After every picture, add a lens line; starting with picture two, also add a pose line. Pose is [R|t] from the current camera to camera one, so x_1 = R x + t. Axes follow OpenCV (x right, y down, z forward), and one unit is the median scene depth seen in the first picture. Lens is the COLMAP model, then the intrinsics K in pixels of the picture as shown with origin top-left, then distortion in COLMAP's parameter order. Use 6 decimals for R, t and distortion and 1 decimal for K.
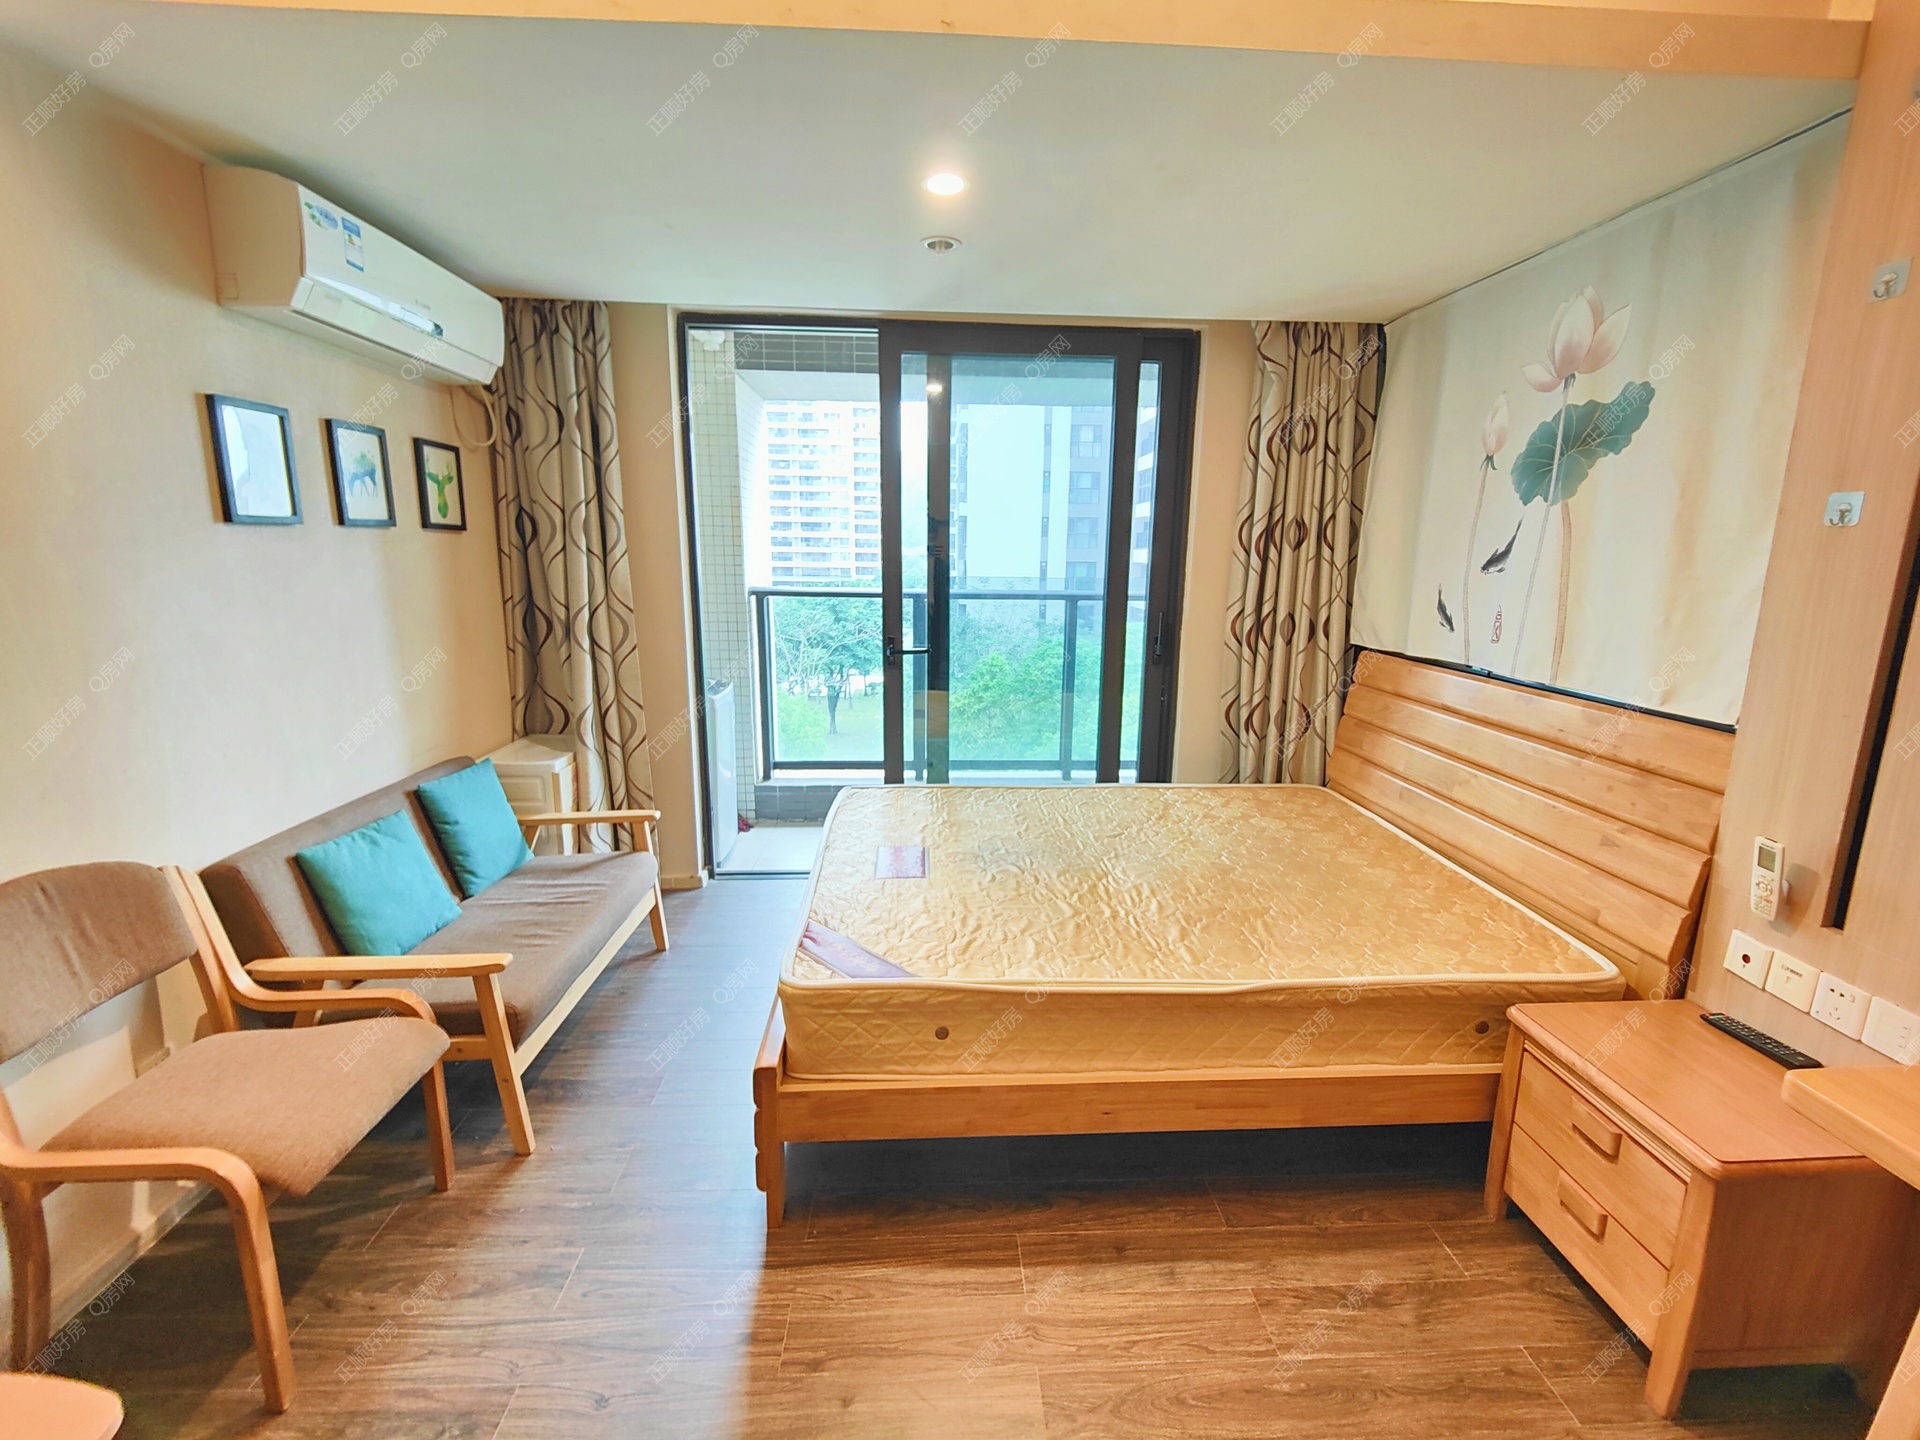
lens RADIAL K [[847.1, 0, 966.6], [0, 847.1, 716.1], [0, 0, 1]] dist [-0.000840, -0.011770]
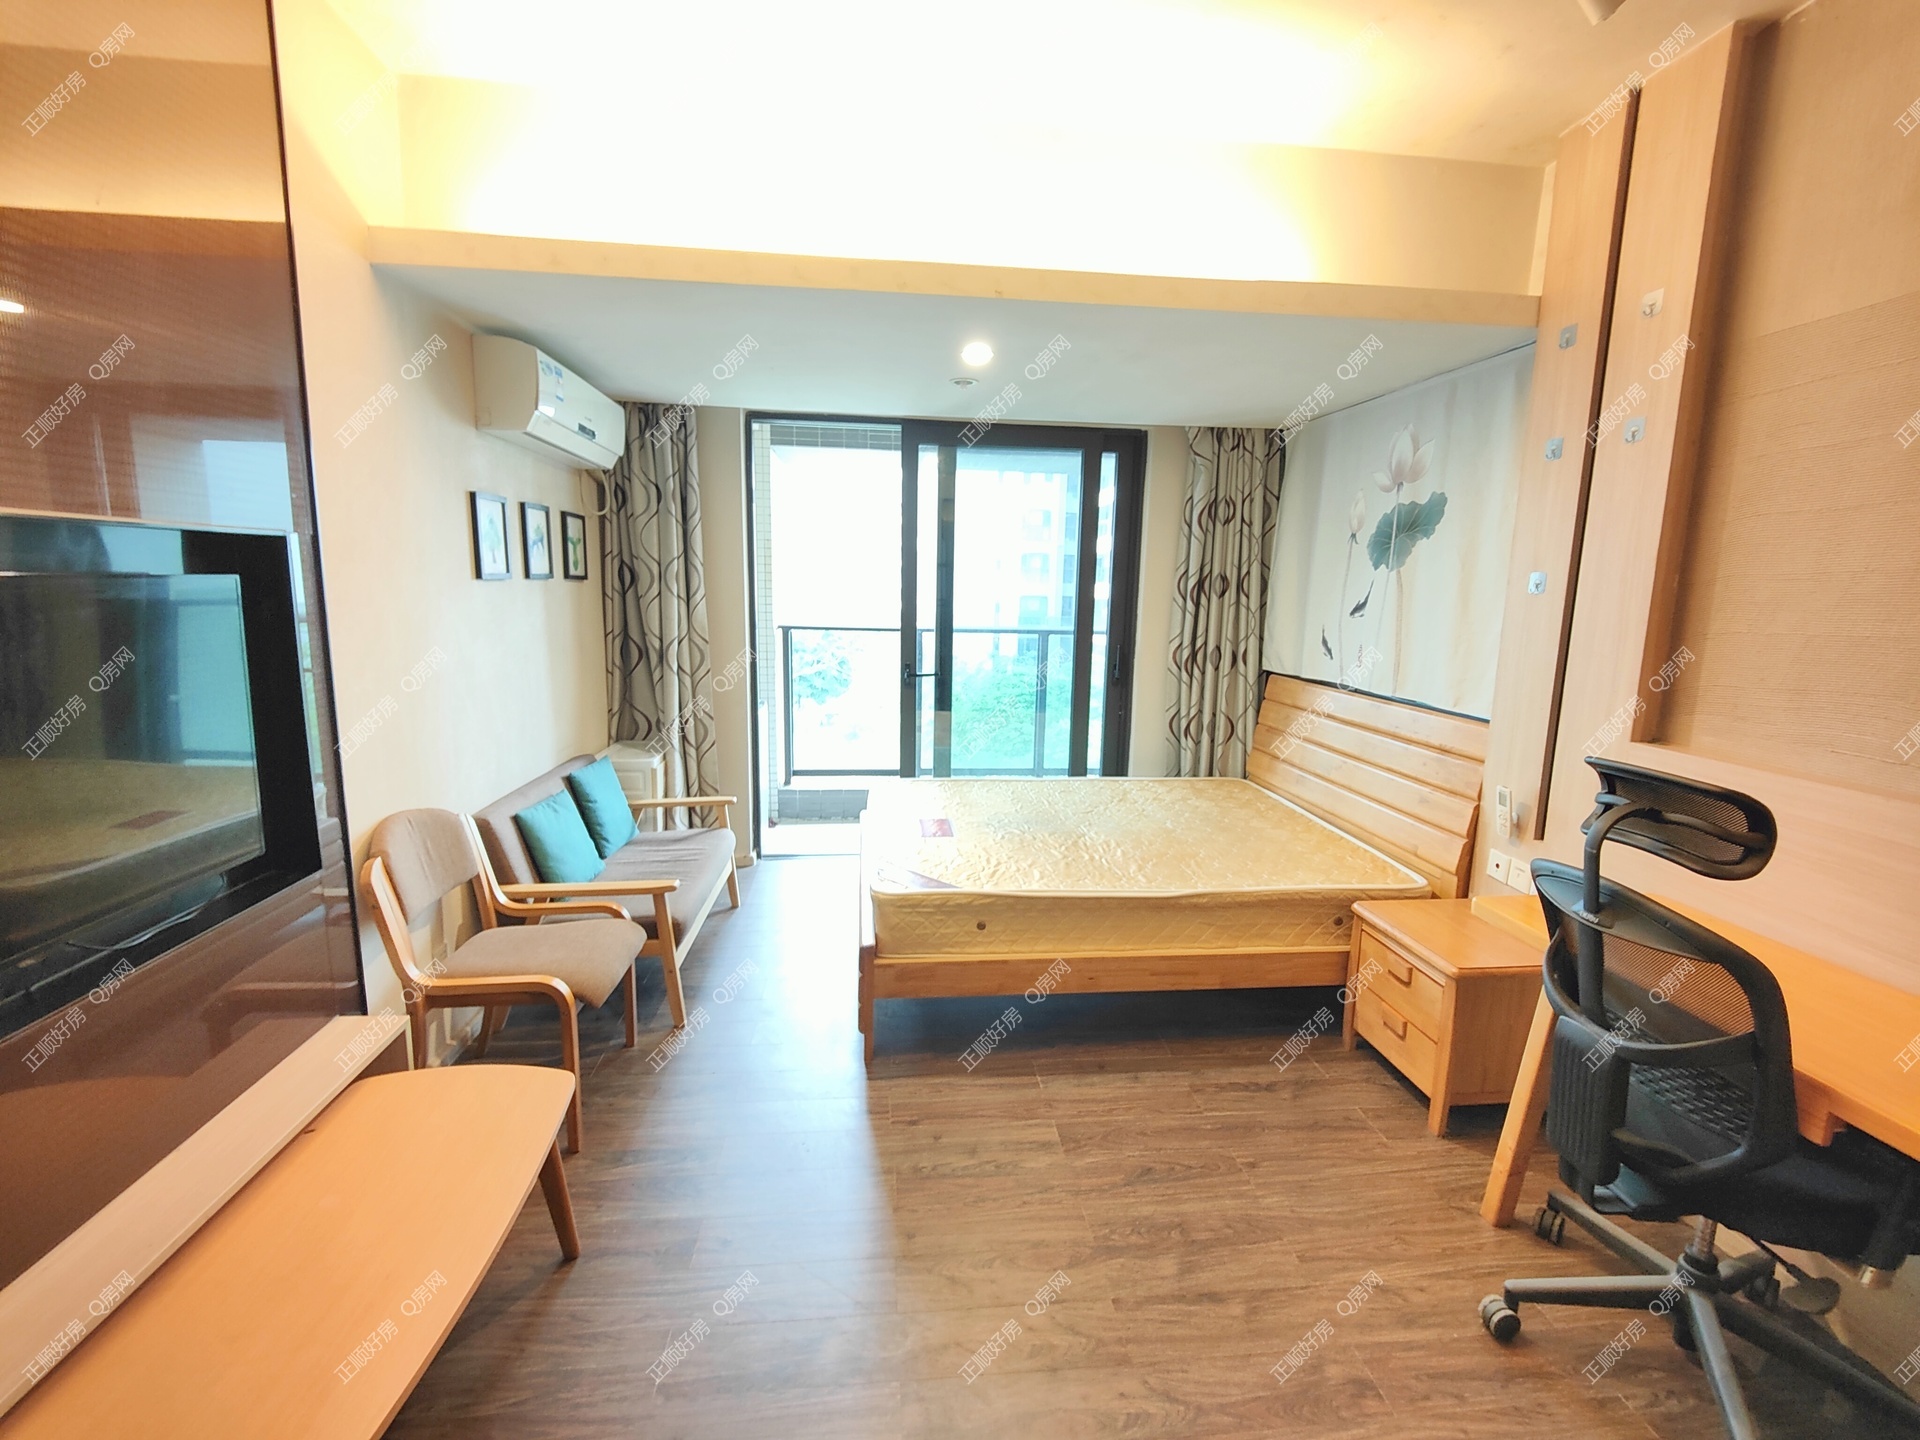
lens RADIAL K [[847.7, 0, 960.0], [0, 847.7, 720.0], [0, 0, 1]] dist [0.000002, -0.000153]
pose [[0.998737, -0.000833, 0.050241, -0.107295], [0.002461, 0.999474, -0.032341, 0.045807], [-0.050188, 0.032424, 0.998213, -0.378606]]
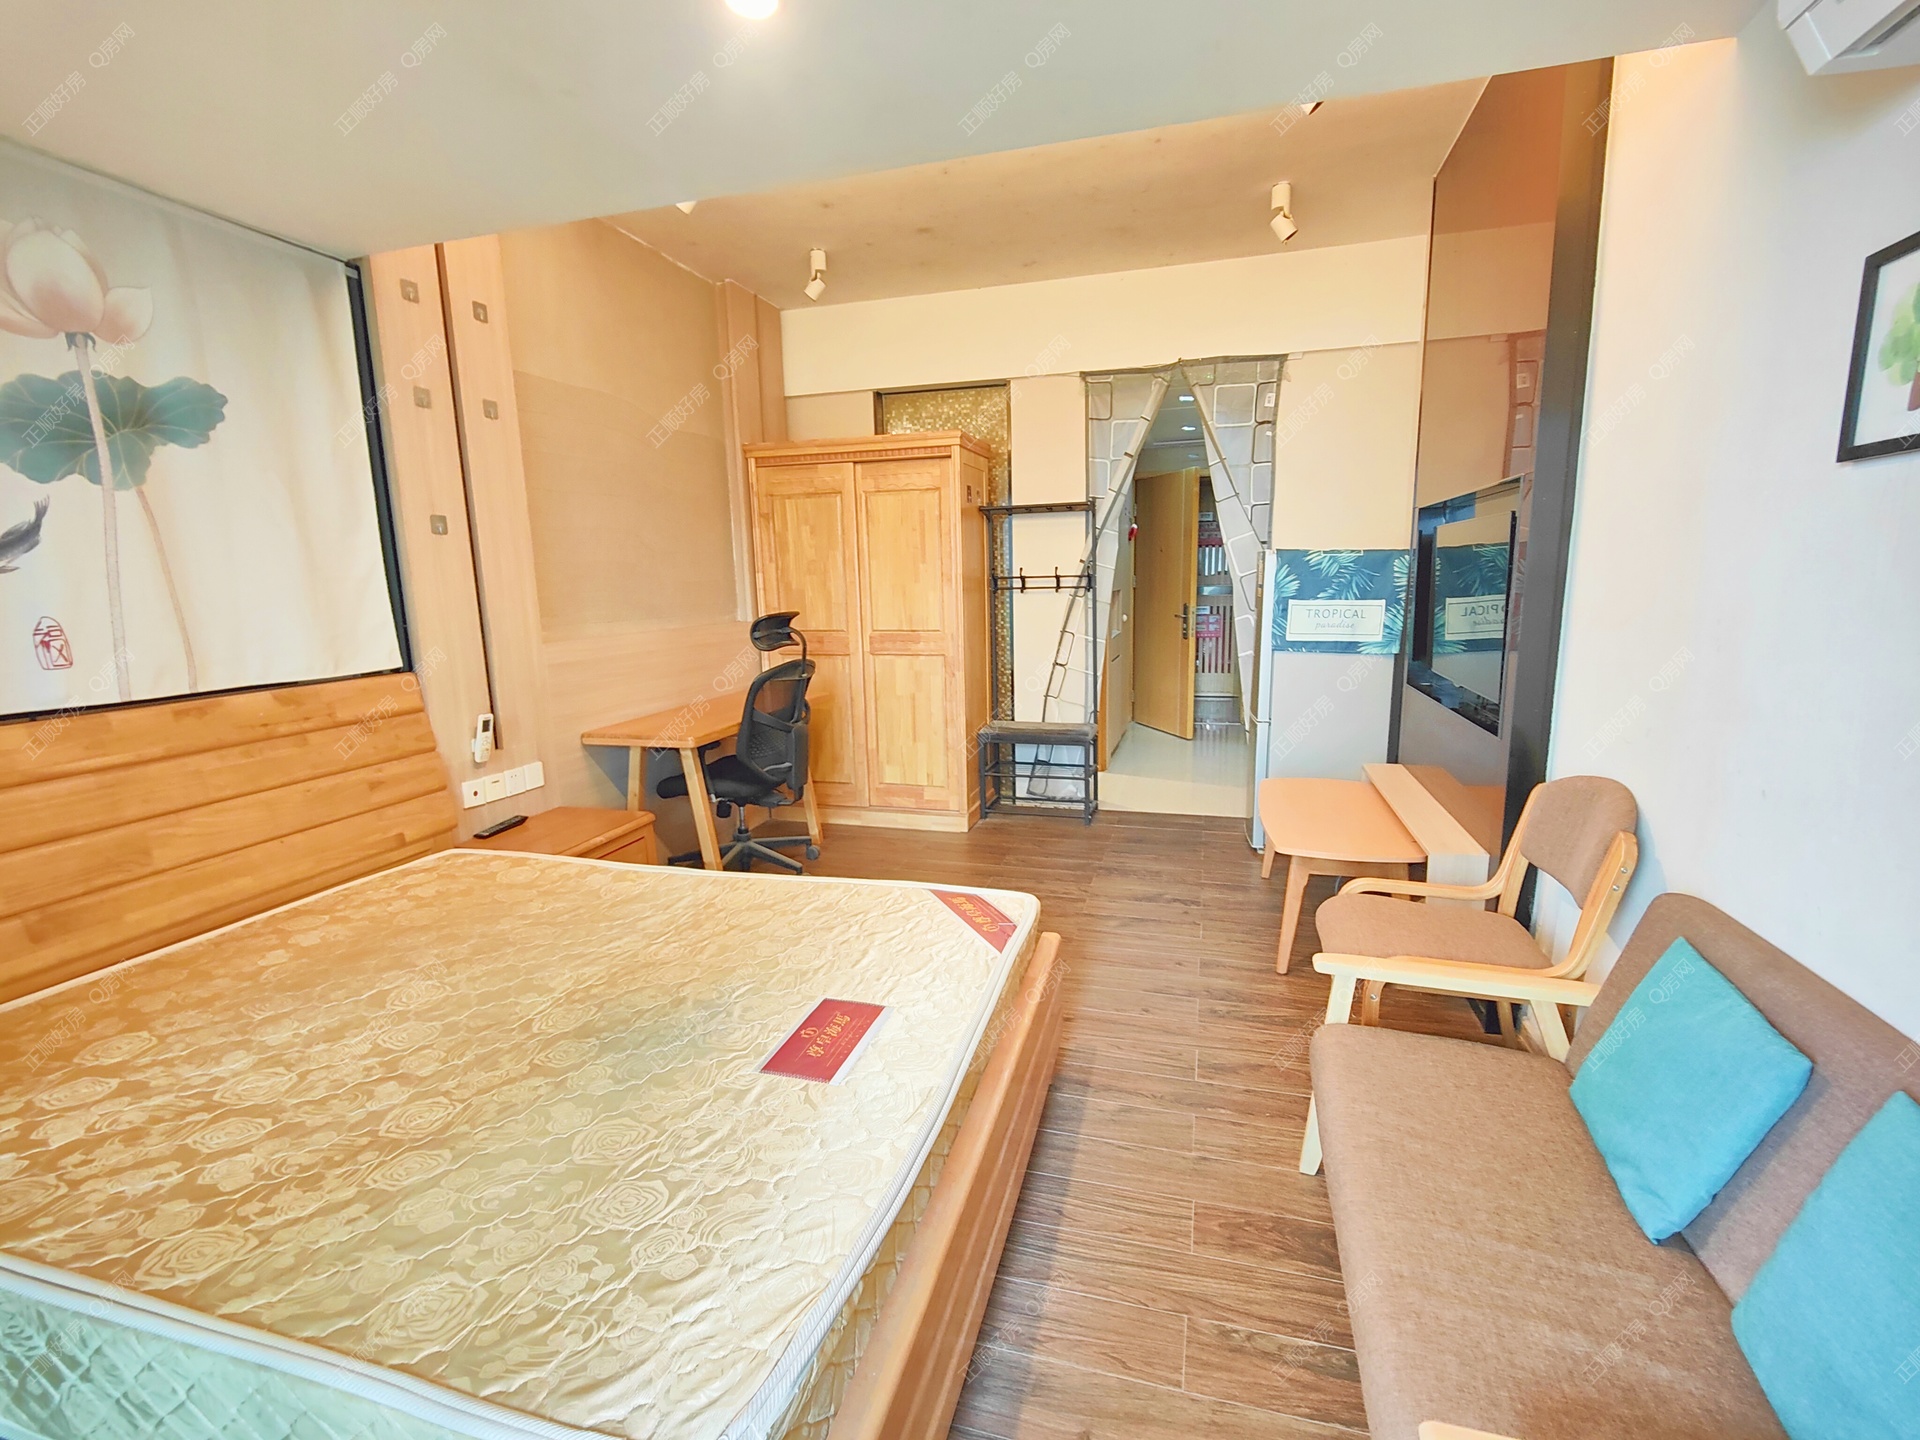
lens RADIAL K [[847.7, 0, 960.0], [0, 847.7, 720.0], [0, 0, 1]] dist [0.000002, -0.000153]
pose [[-0.941839, -0.049109, 0.332456, -0.373622], [0.075714, 0.932823, 0.352291, -0.257695], [-0.327423, 0.356973, -0.874851, 1.472851]]
